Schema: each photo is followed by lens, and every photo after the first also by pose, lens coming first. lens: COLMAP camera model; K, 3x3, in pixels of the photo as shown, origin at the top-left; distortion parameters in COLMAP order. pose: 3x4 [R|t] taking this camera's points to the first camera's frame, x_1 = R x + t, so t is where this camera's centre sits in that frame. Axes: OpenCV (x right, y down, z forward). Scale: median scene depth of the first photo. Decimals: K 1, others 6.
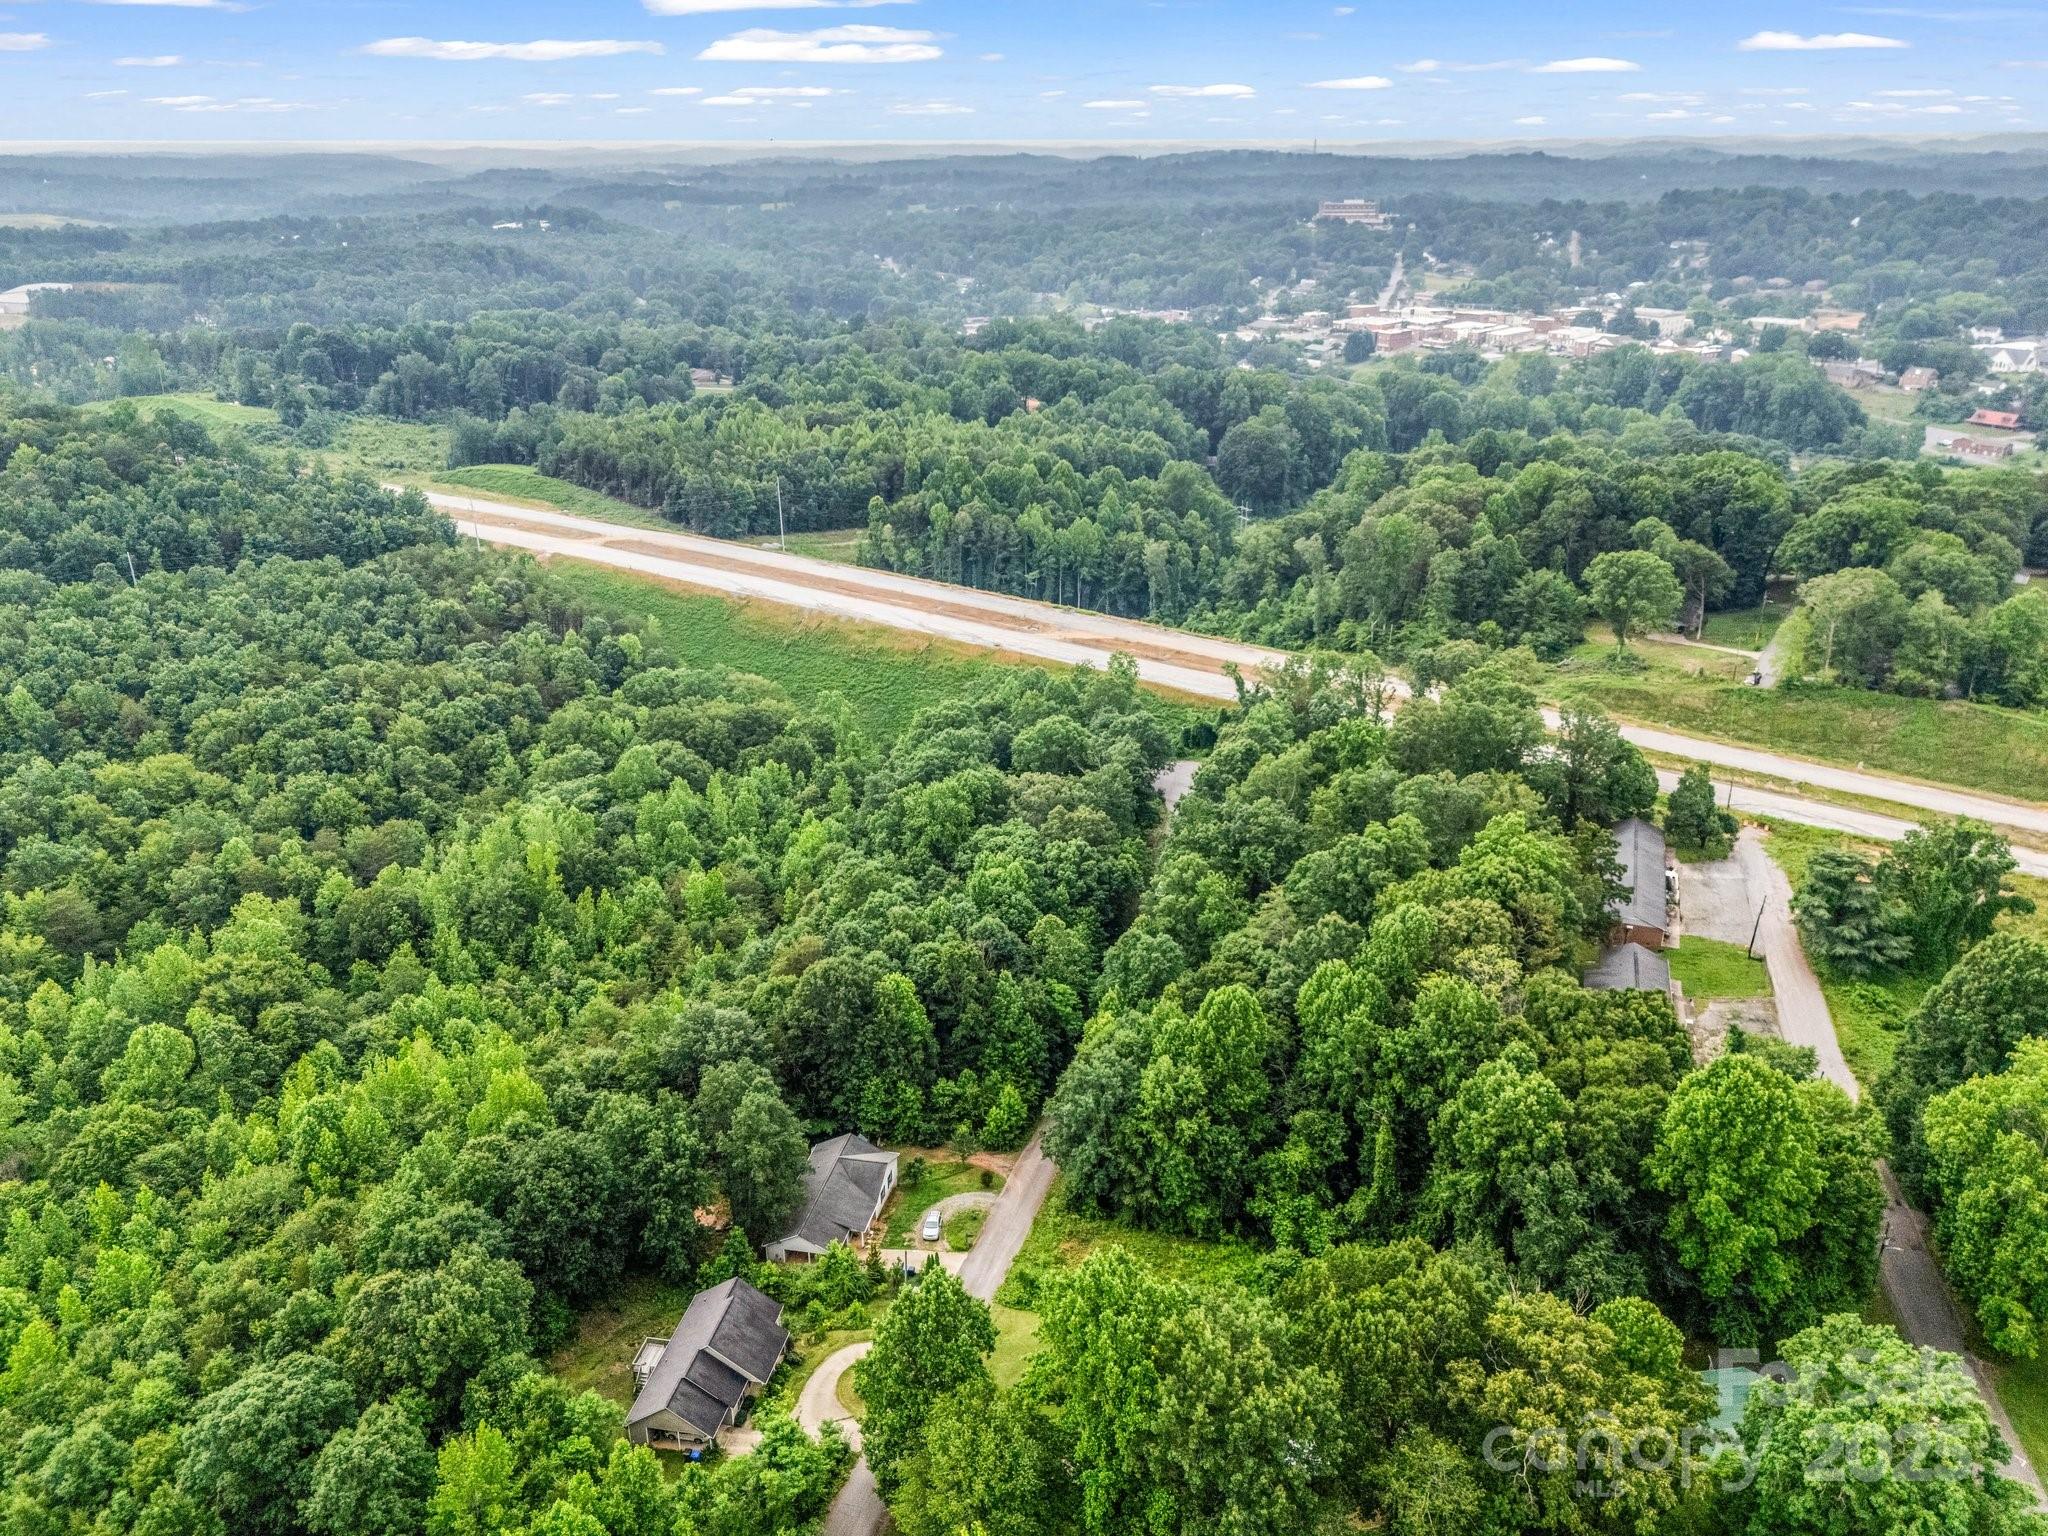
lens RADIAL K [[1472.1, 0, 1034.3], [0, 1472.1, 763.2], [0, 0, 1]] dist [0.105524, -0.120862]
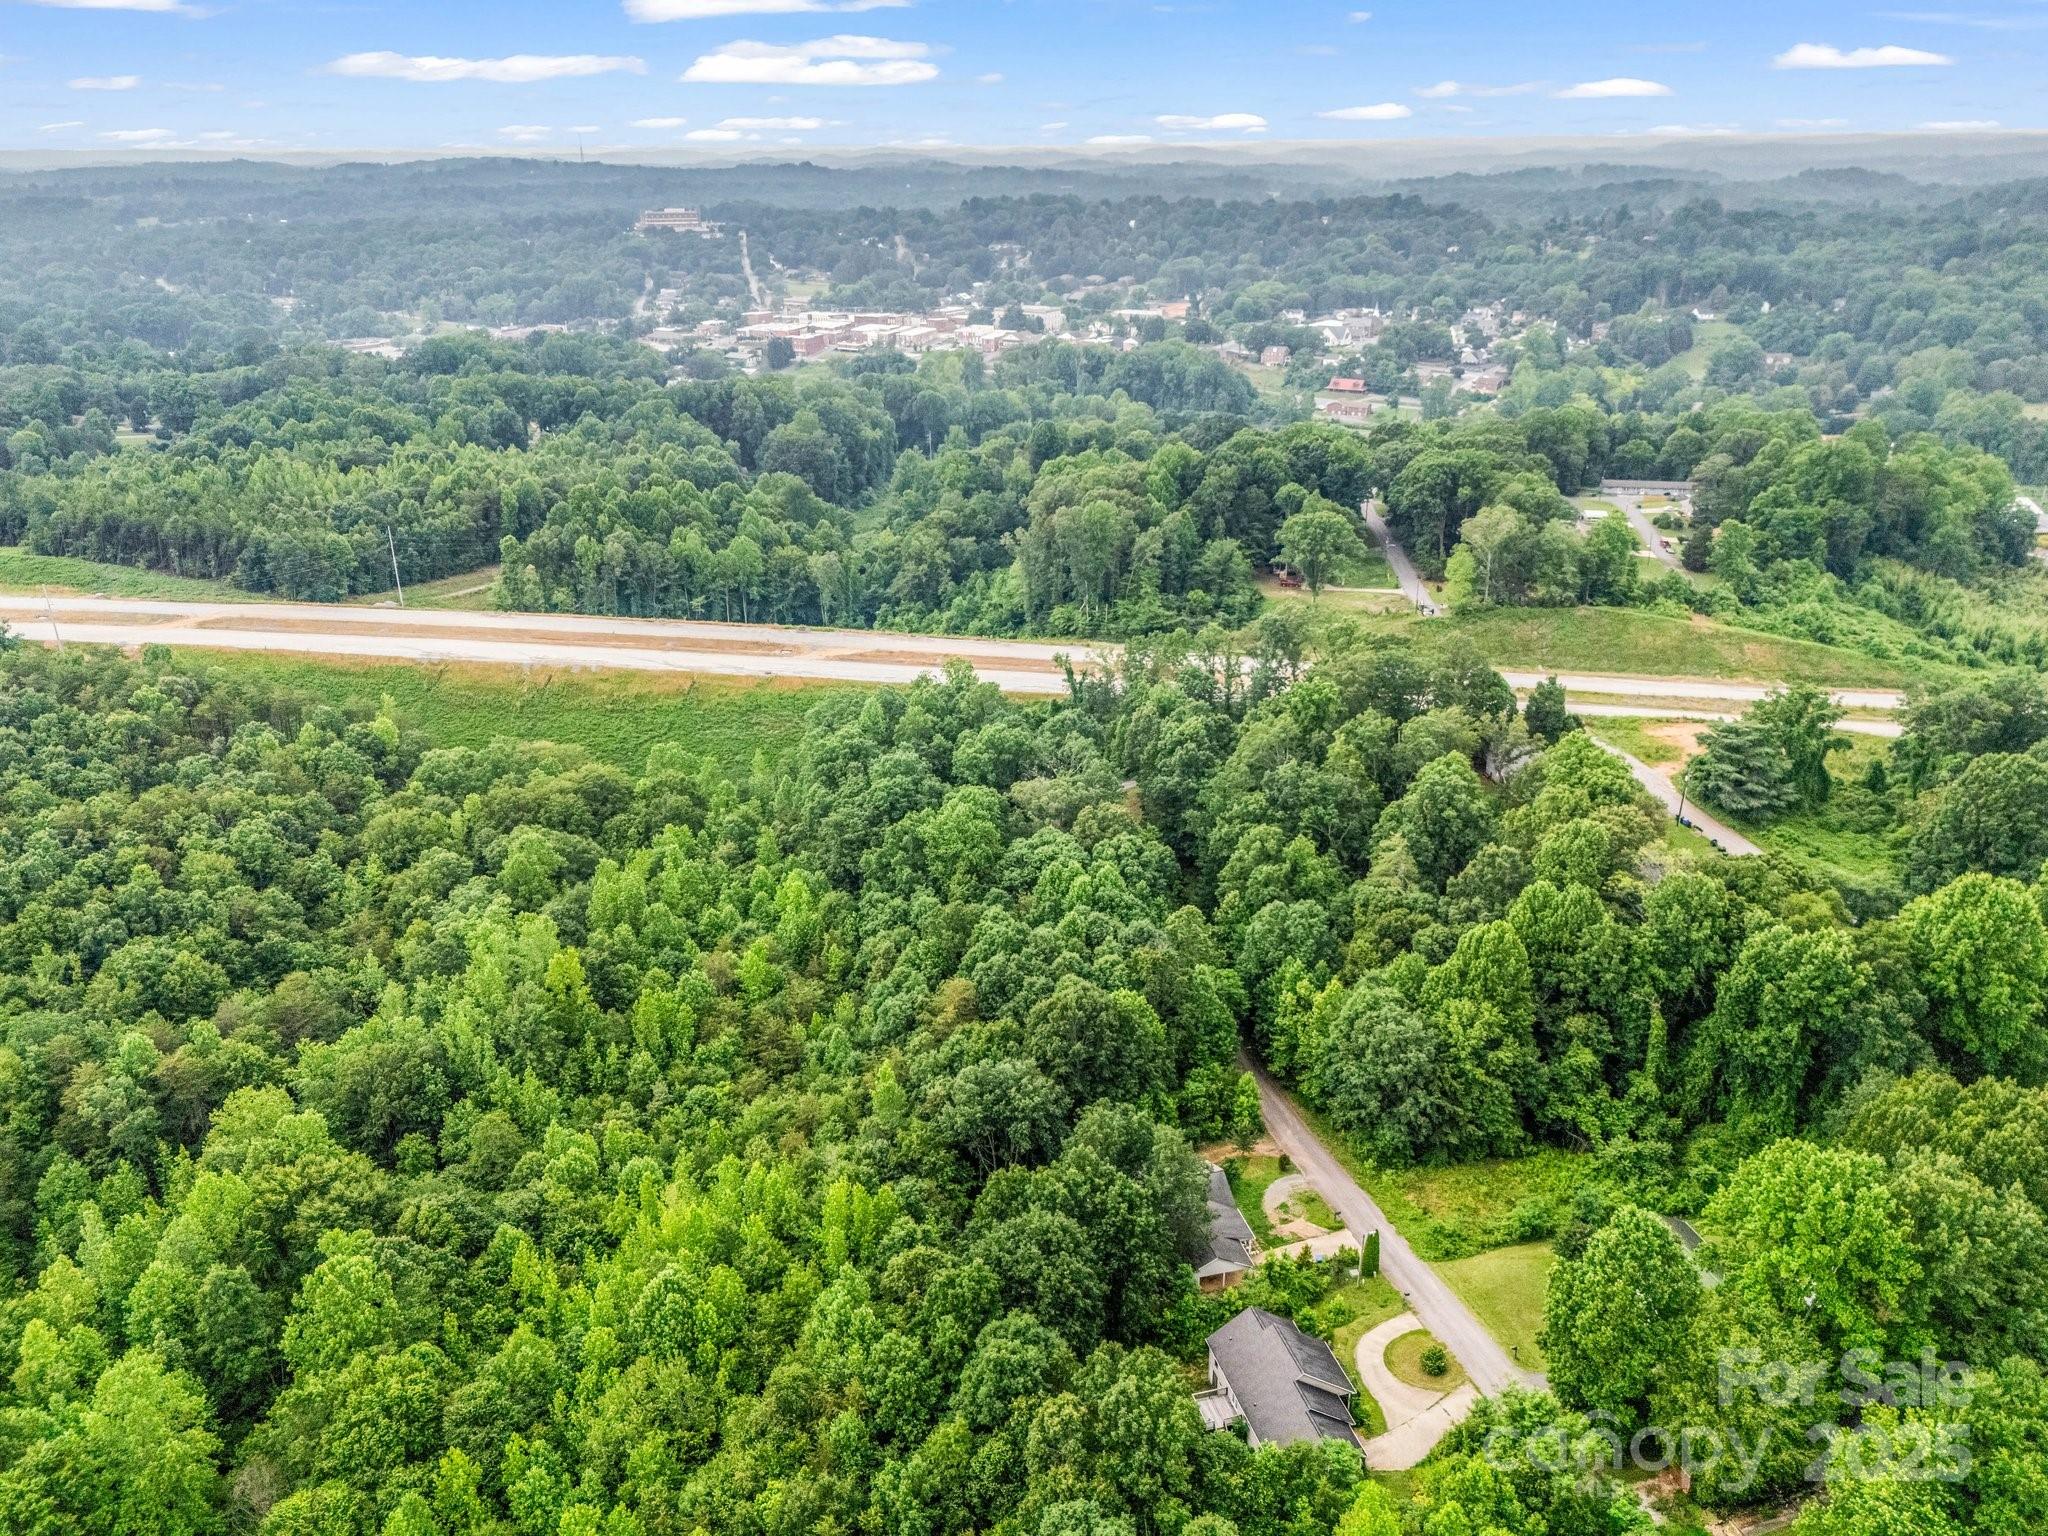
lens RADIAL K [[1472.1, 0, 1034.3], [0, 1472.1, 763.2], [0, 0, 1]] dist [0.105524, -0.120862]
pose [[0.906013, -0.164326, 0.390048, -0.385702], [0.166171, 0.985662, 0.029270, -0.033963], [-0.389266, 0.038296, 0.920329, 0.087000]]
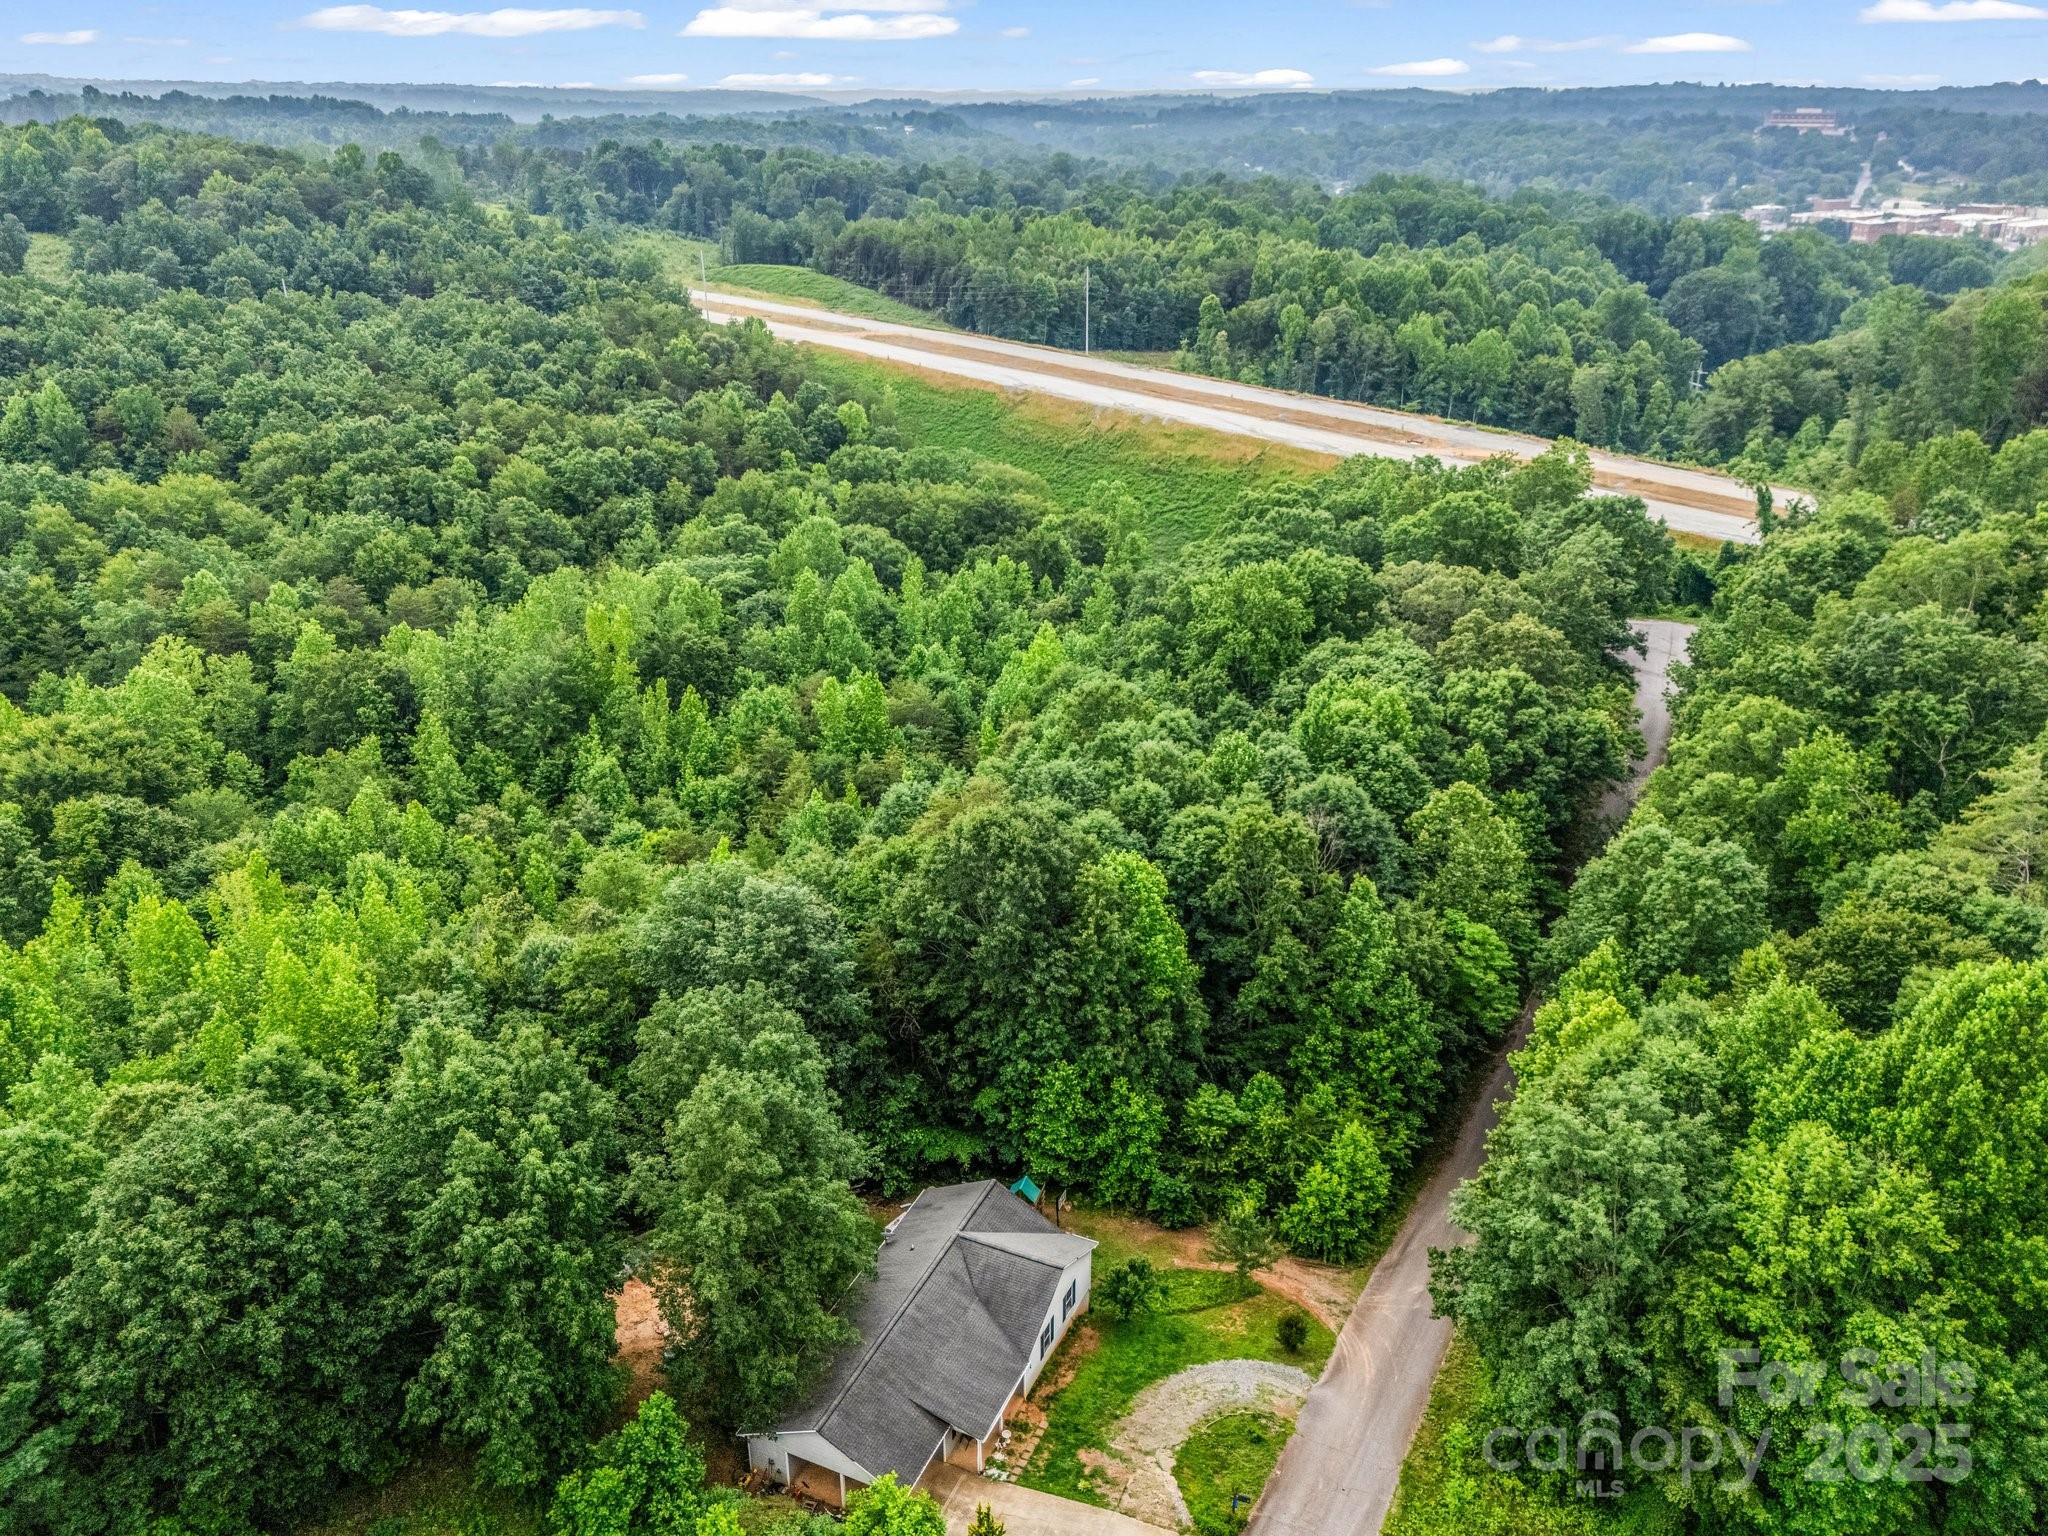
lens RADIAL K [[1536.5, 0, 1024.5], [0, 1536.5, 729.0], [0, 0, 1]] dist [0.086020, -0.080596]
pose [[0.972906, 0.090910, -0.212576, -0.019251], [-0.089027, 0.995859, 0.018434, 0.073899], [0.213372, 0.000990, 0.976971, 0.388485]]
